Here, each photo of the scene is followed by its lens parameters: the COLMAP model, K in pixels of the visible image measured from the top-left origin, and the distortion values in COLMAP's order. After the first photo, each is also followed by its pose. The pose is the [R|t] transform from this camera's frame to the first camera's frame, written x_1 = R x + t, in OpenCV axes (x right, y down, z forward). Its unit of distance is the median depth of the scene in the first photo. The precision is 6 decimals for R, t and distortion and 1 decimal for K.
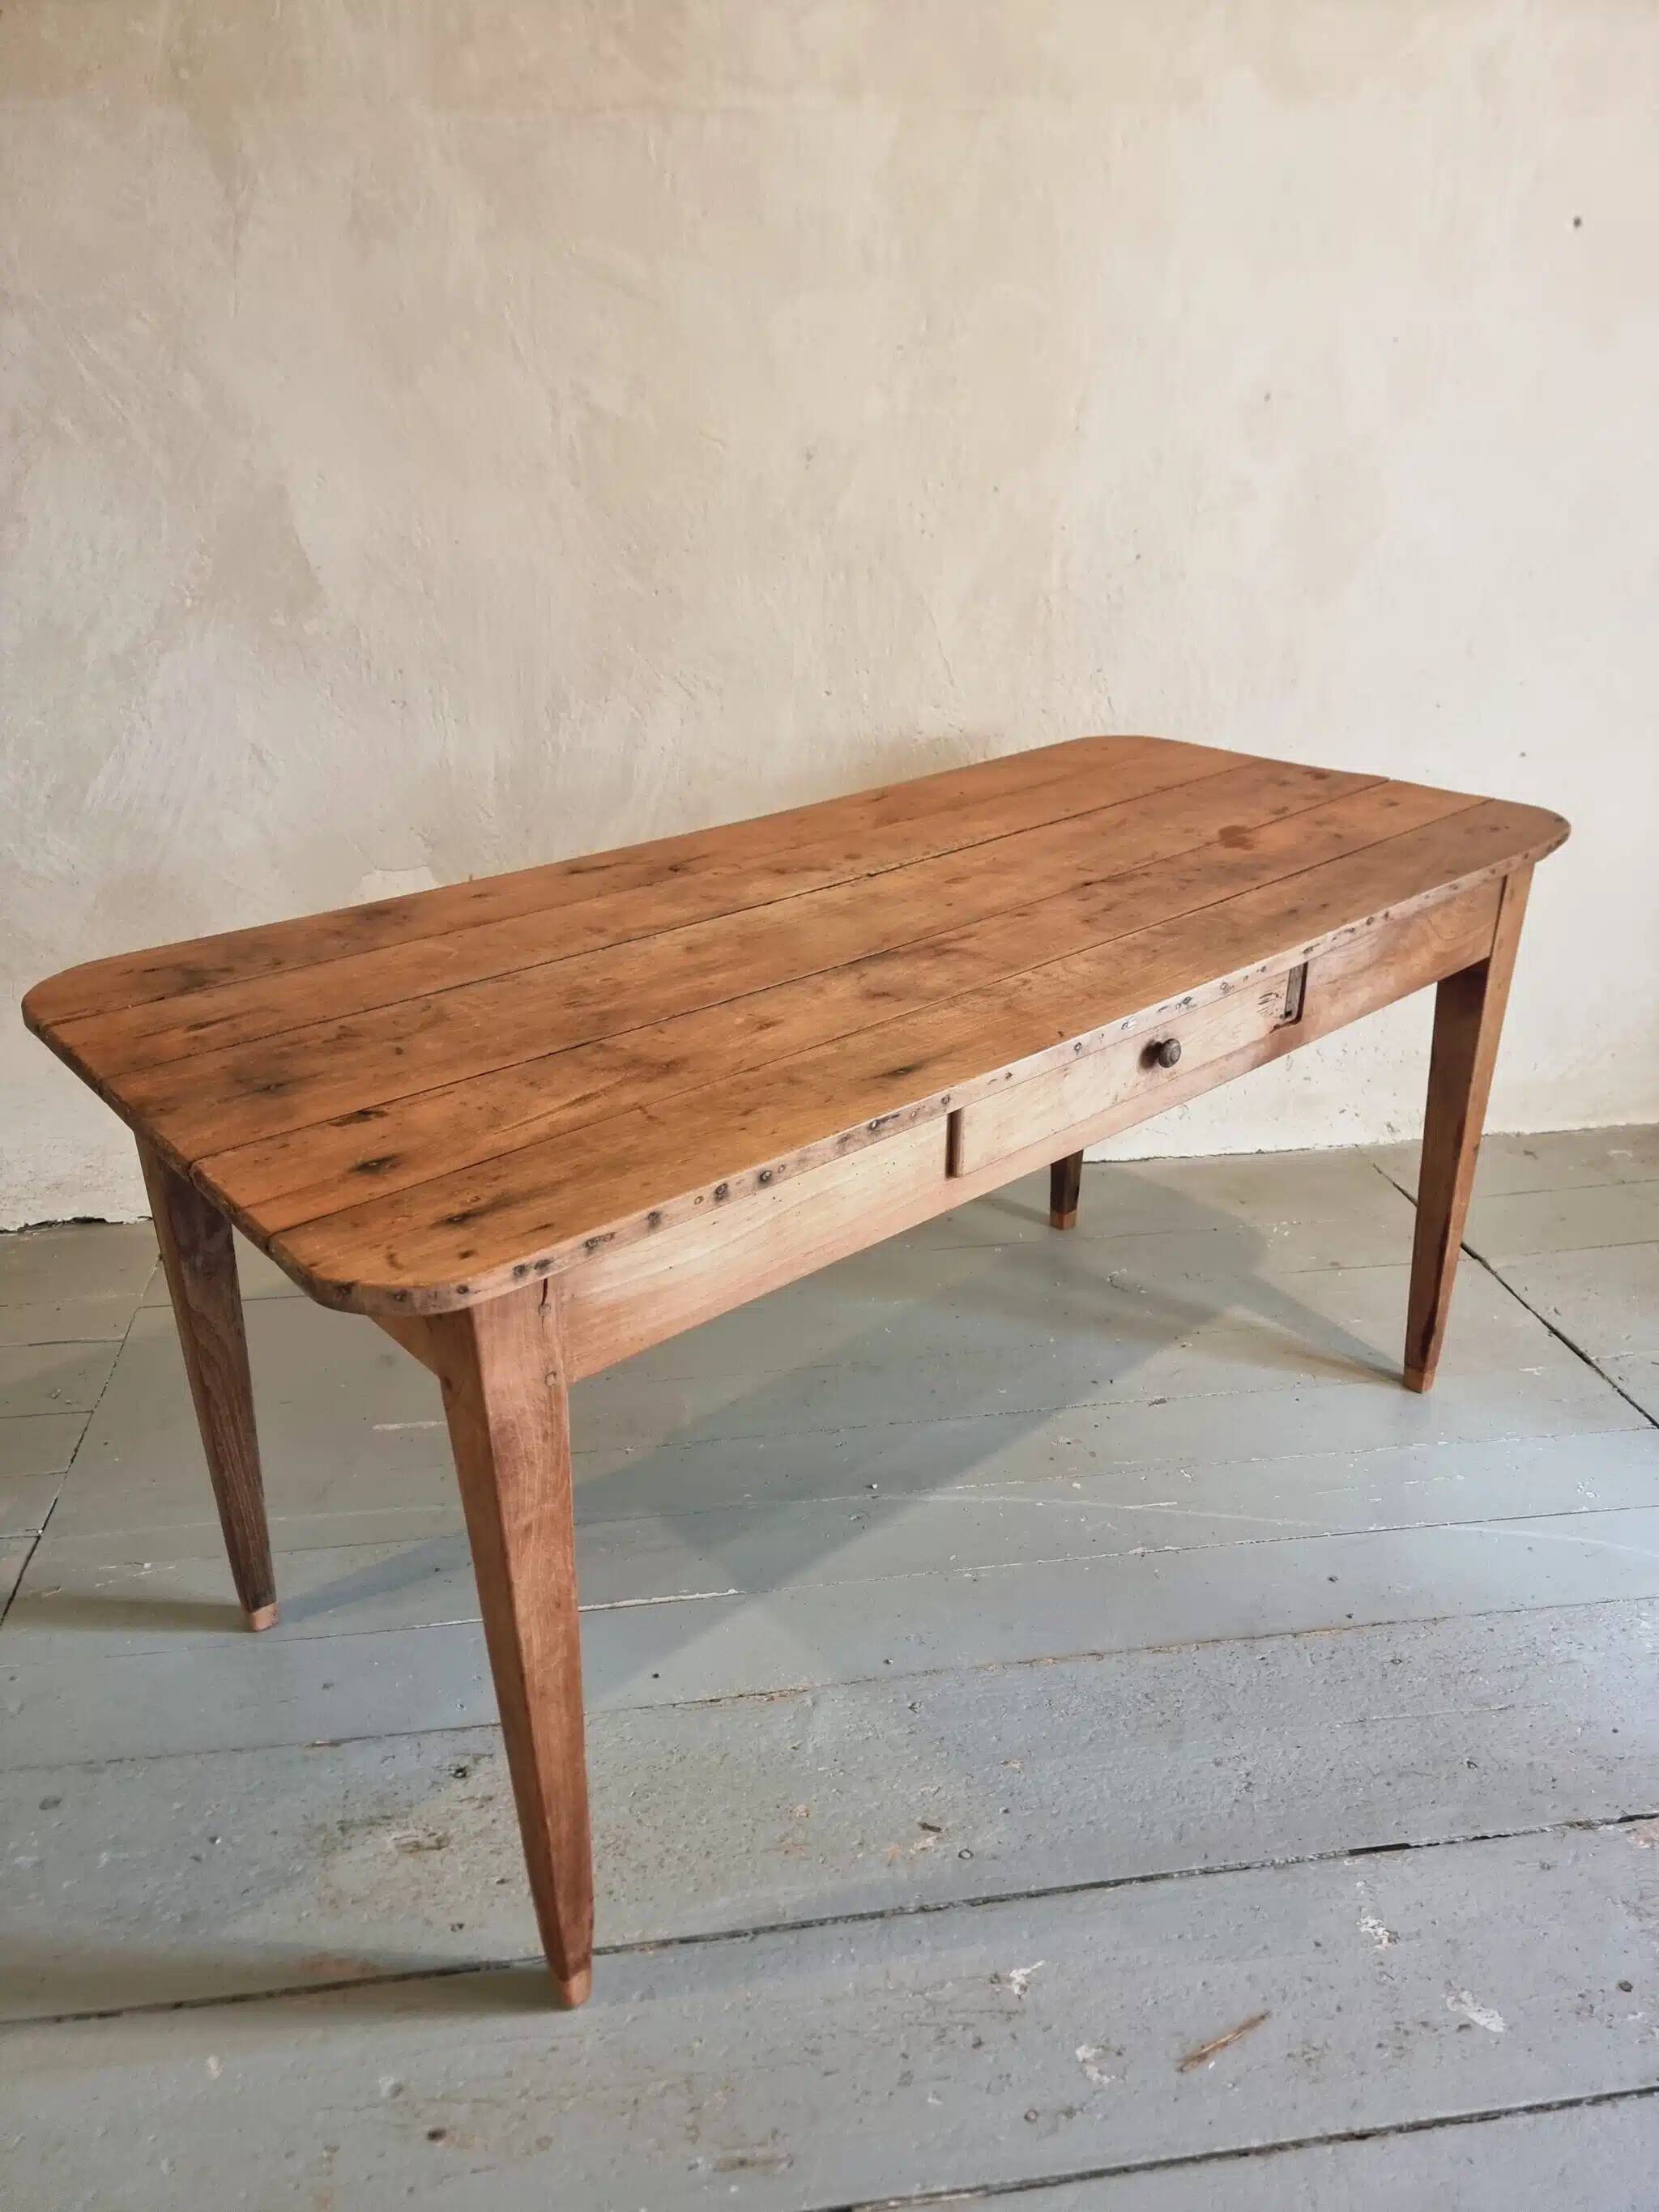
lens RADIAL K [[1541.7, 0, 819.8], [0, 1541.7, 1133.6], [0, 0, 1]] dist [0.067884, -0.054639]
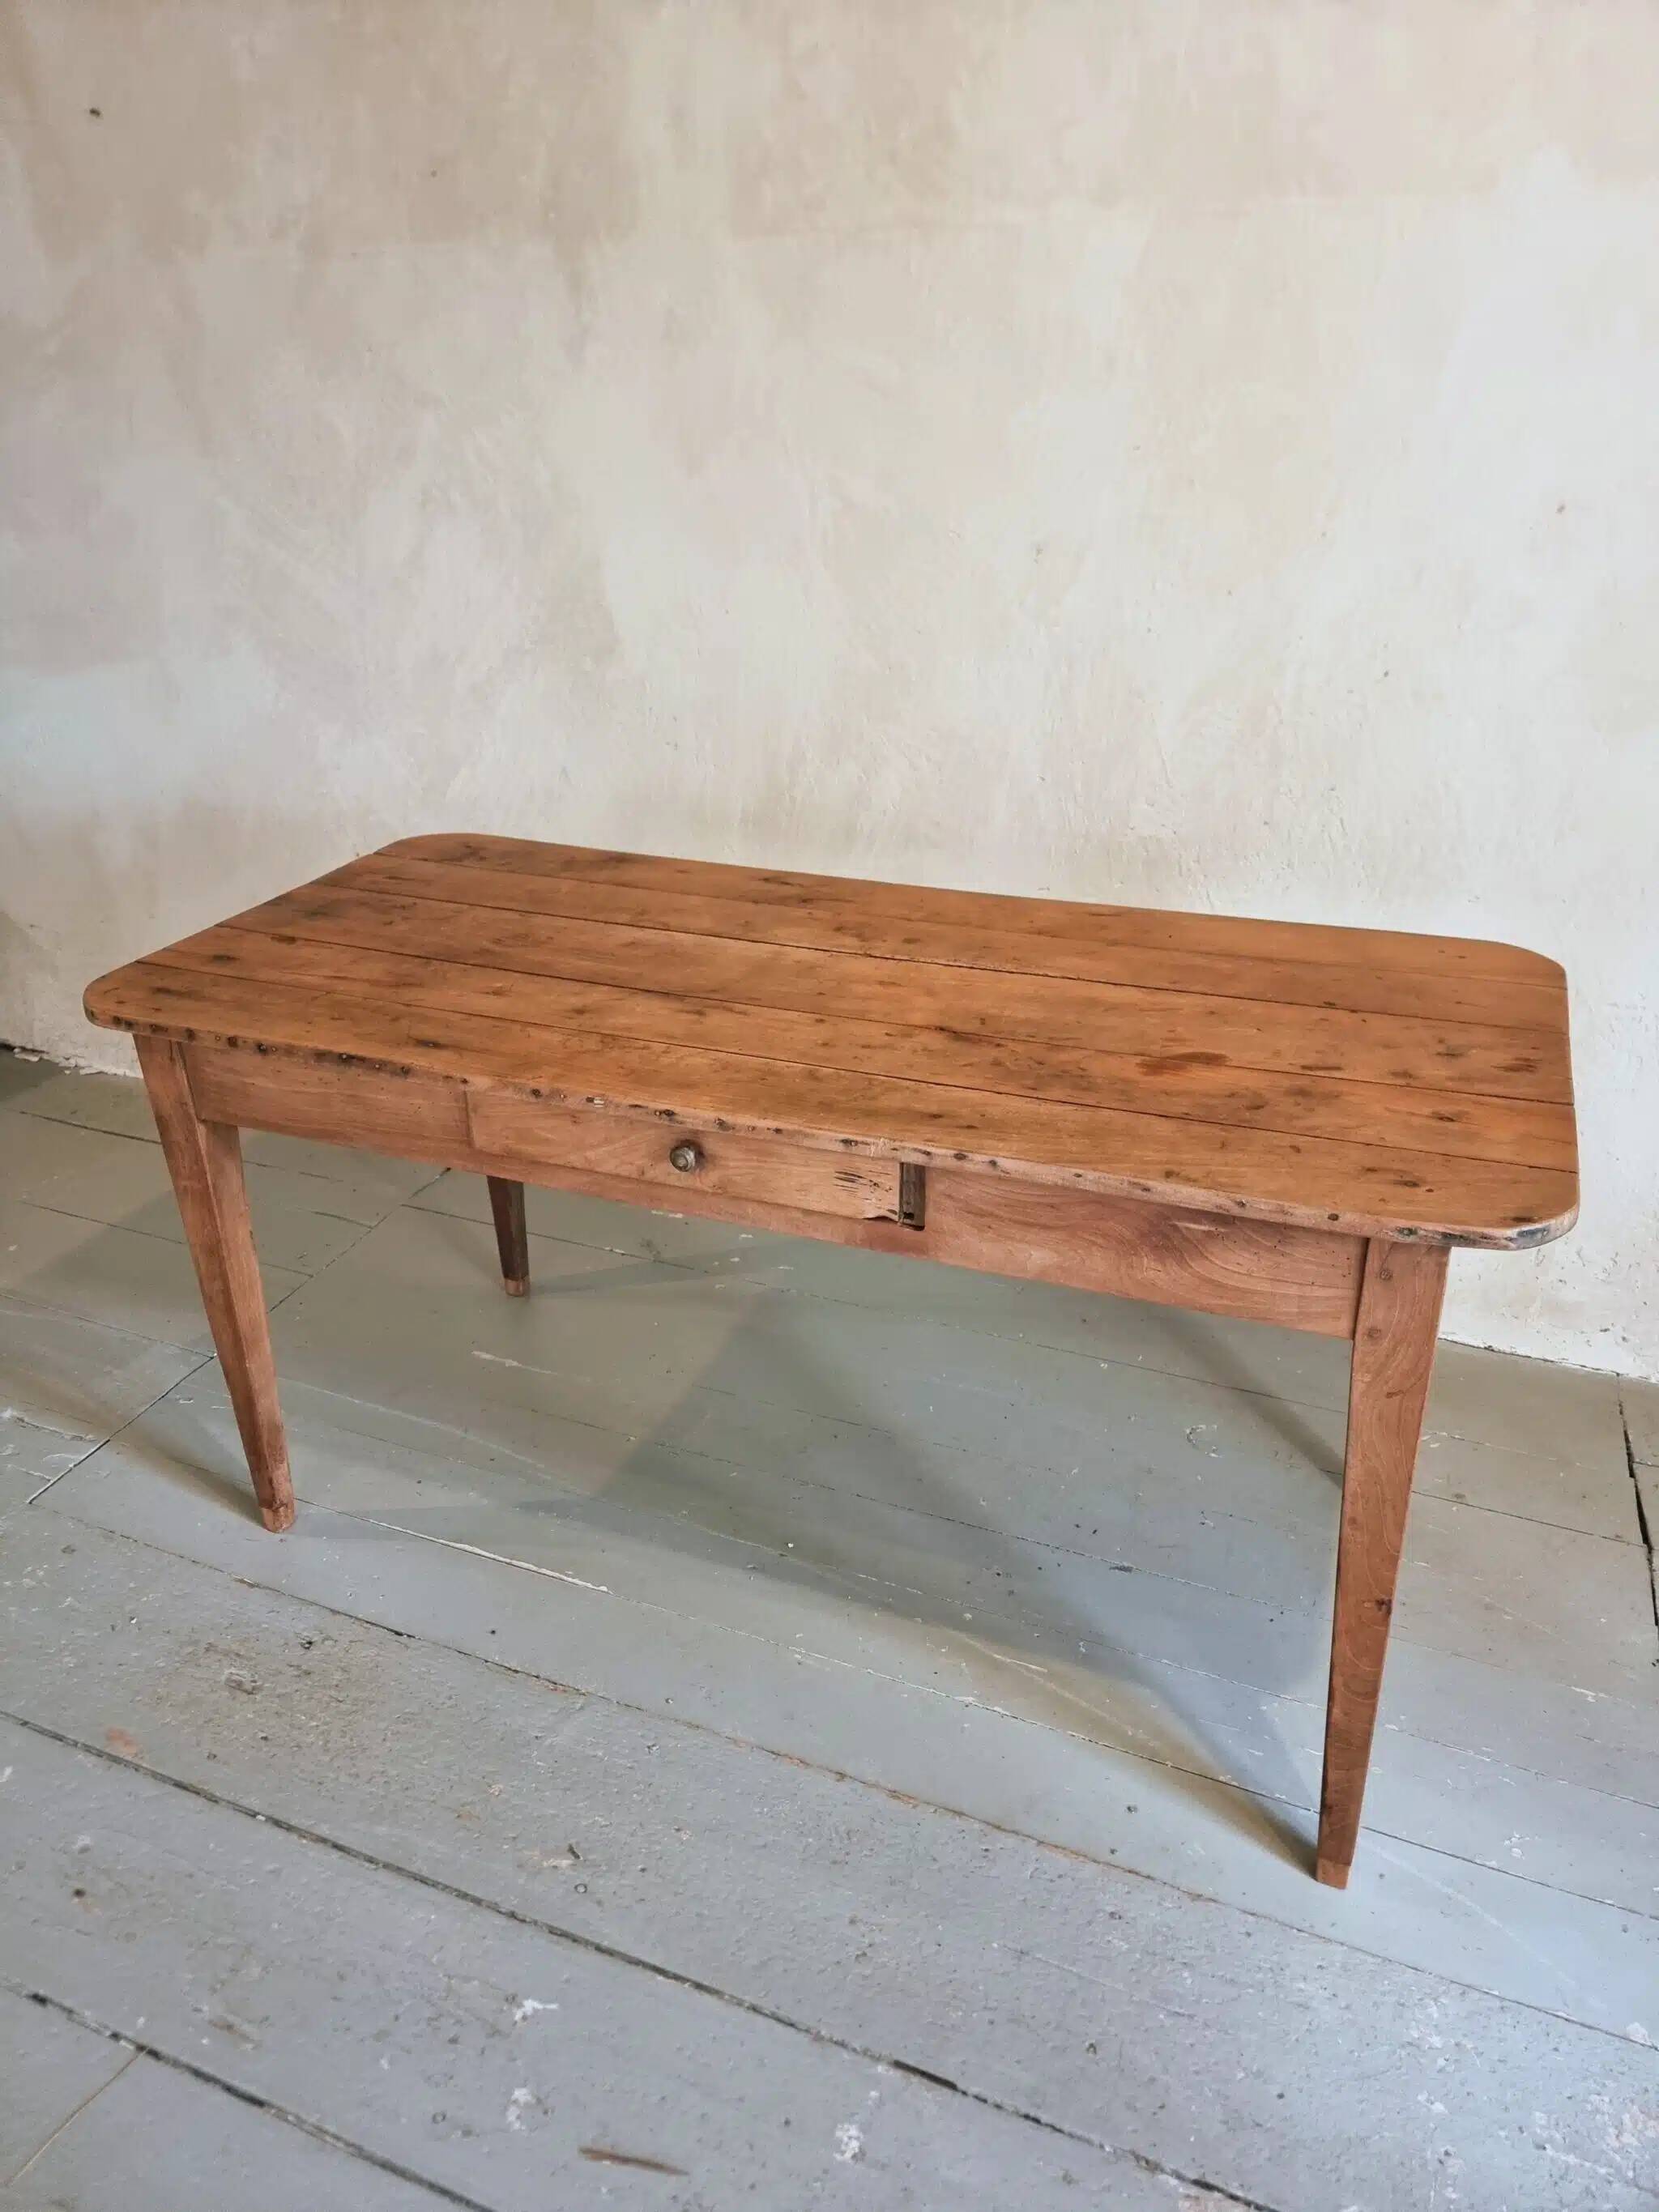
lens RADIAL K [[1541.7, 0, 799.6], [0, 1541.7, 1100.3], [0, 0, 1]] dist [0.067884, -0.054639]
pose [[0.864876, 0.215870, -0.453199, 0.584641], [-0.218379, 0.974706, 0.047527, -0.149165], [0.451996, 0.057864, 0.890141, 0.075709]]
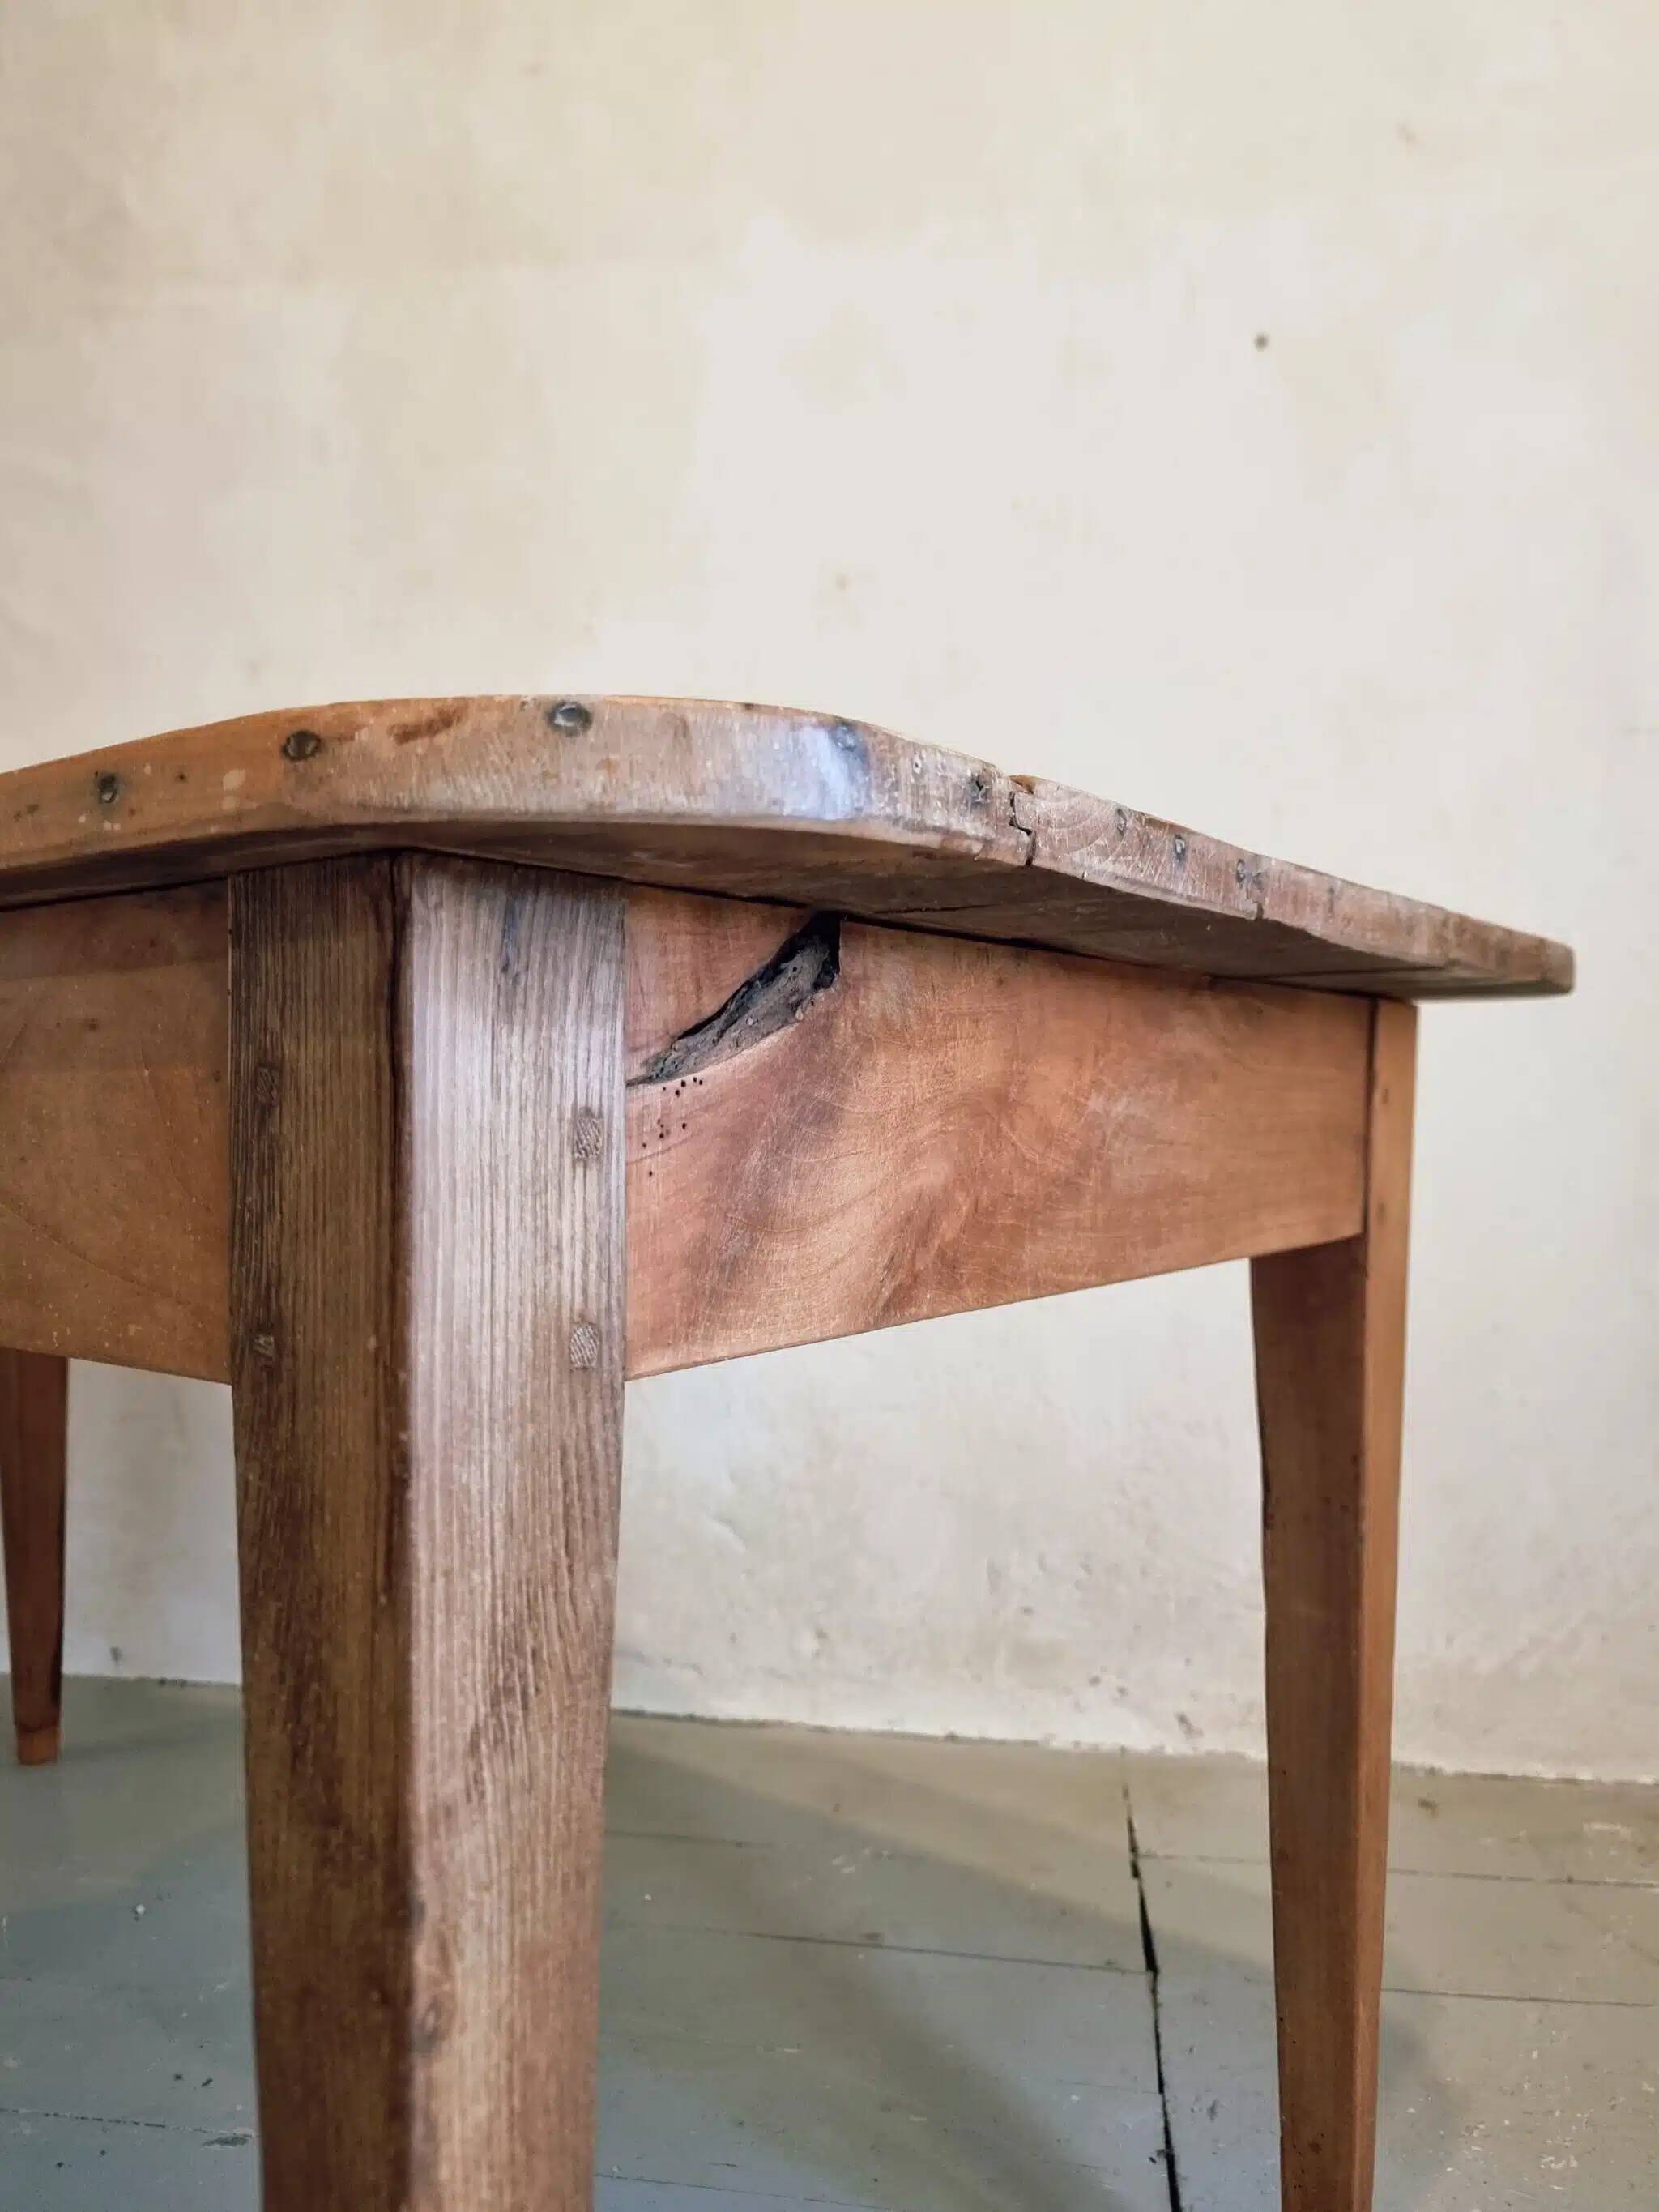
lens RADIAL K [[1632.9, 0, 821.2], [0, 1632.9, 1101.6], [0, 0, 1]] dist [0.034019, -0.017723]
pose [[0.956143, 0.018947, -0.292288, 0.764585], [-0.136049, 0.912454, -0.385900, 0.071335], [0.259388, 0.408741, 0.875013, 0.645139]]
